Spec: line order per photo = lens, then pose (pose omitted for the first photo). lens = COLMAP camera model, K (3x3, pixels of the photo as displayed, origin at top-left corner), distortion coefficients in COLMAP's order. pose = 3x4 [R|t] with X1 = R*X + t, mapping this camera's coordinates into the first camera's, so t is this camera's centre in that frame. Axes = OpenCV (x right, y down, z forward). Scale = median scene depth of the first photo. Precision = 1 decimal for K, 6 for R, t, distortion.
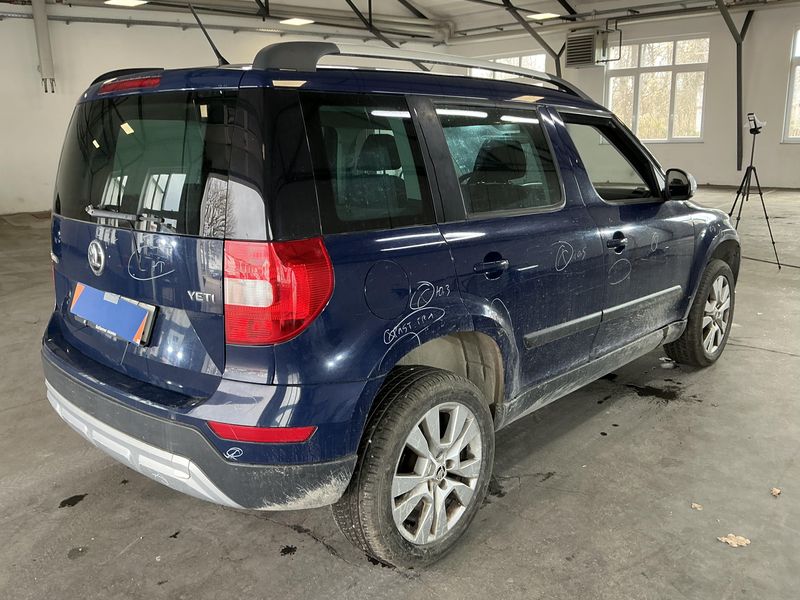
lens RADIAL K [[669.4, 0, 398.0], [0, 669.4, 298.1], [0, 0, 1]] dist [0.078700, -0.165769]
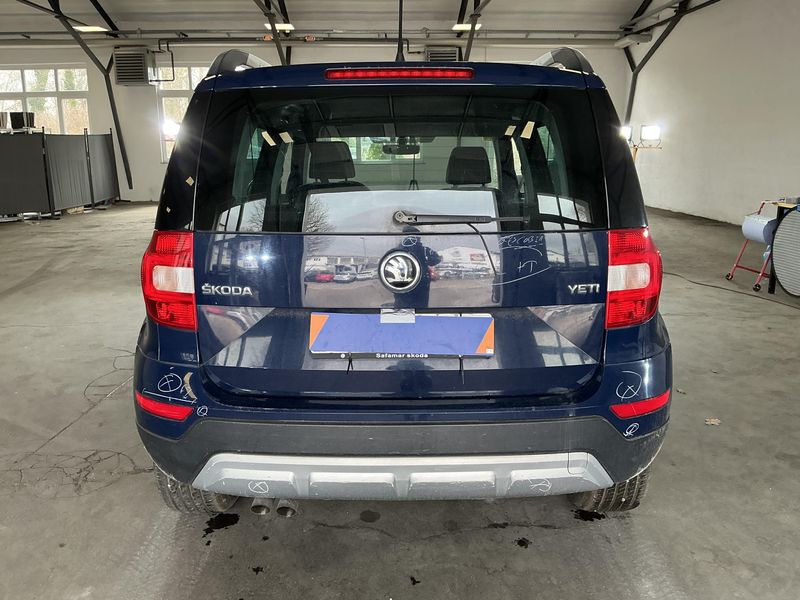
lens RADIAL K [[669.4, 0, 397.7], [0, 669.4, 299.7], [0, 0, 1]] dist [0.078700, -0.165769]
pose [[0.738348, -0.133102, 0.661155, -0.136528], [0.152957, 0.987835, 0.028054, -0.006658], [-0.656845, 0.080415, 0.749725, 0.049055]]
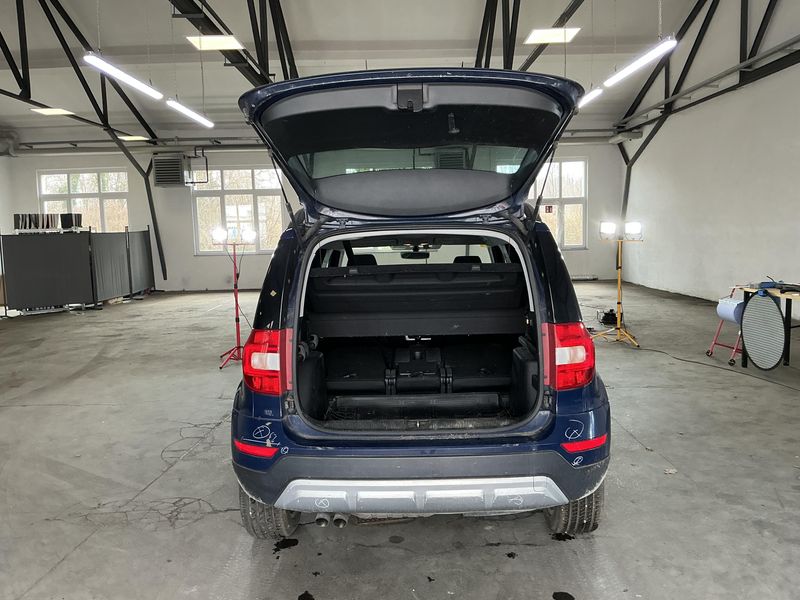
lens RADIAL K [[669.4, 0, 397.3], [0, 669.4, 298.2], [0, 0, 1]] dist [0.078700, -0.165769]
pose [[0.752307, -0.064716, 0.655626, -0.176499], [0.167993, 0.981110, -0.095922, -0.006375], [-0.637034, 0.182304, 0.748968, 0.004591]]
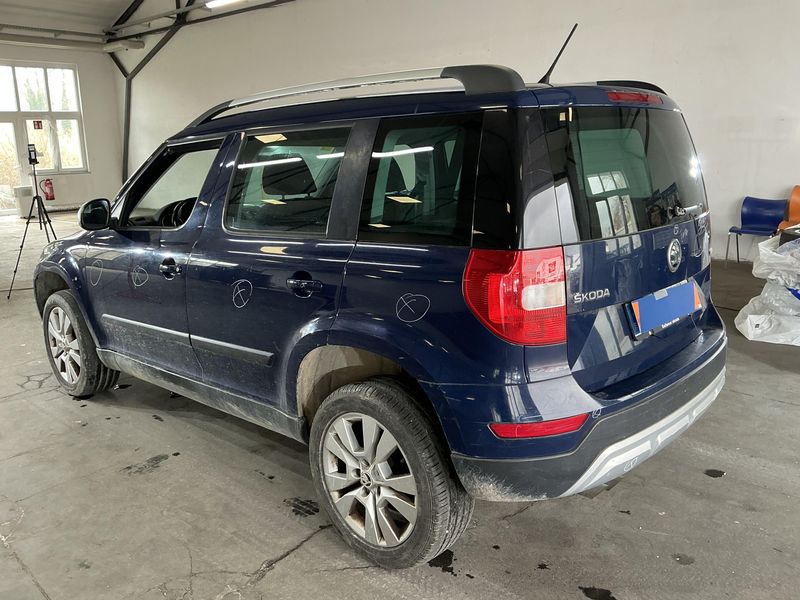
lens RADIAL K [[669.4, 0, 398.5], [0, 669.4, 293.7], [0, 0, 1]] dist [0.078700, -0.165769]
pose [[0.004414, -0.198580, 0.980075, -0.204225], [0.261689, 0.946159, 0.190530, -0.043478], [-0.965142, 0.255633, 0.056142, 0.185405]]
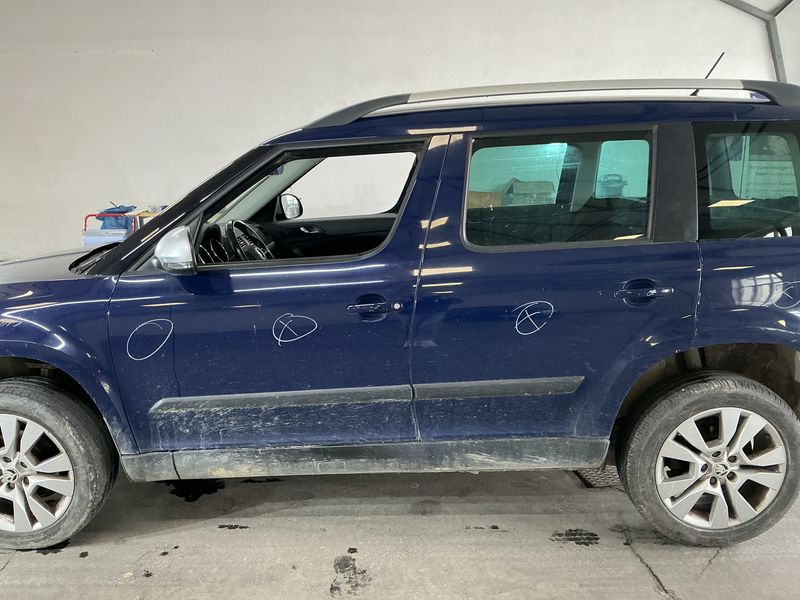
lens RADIAL K [[669.4, 0, 401.6], [0, 669.4, 293.6], [0, 0, 1]] dist [0.078700, -0.165769]
pose [[-0.672715, -0.131579, 0.728108, -0.126622], [0.195692, 0.917378, 0.346587, -0.082977], [-0.713553, 0.375639, -0.591385, 0.337548]]
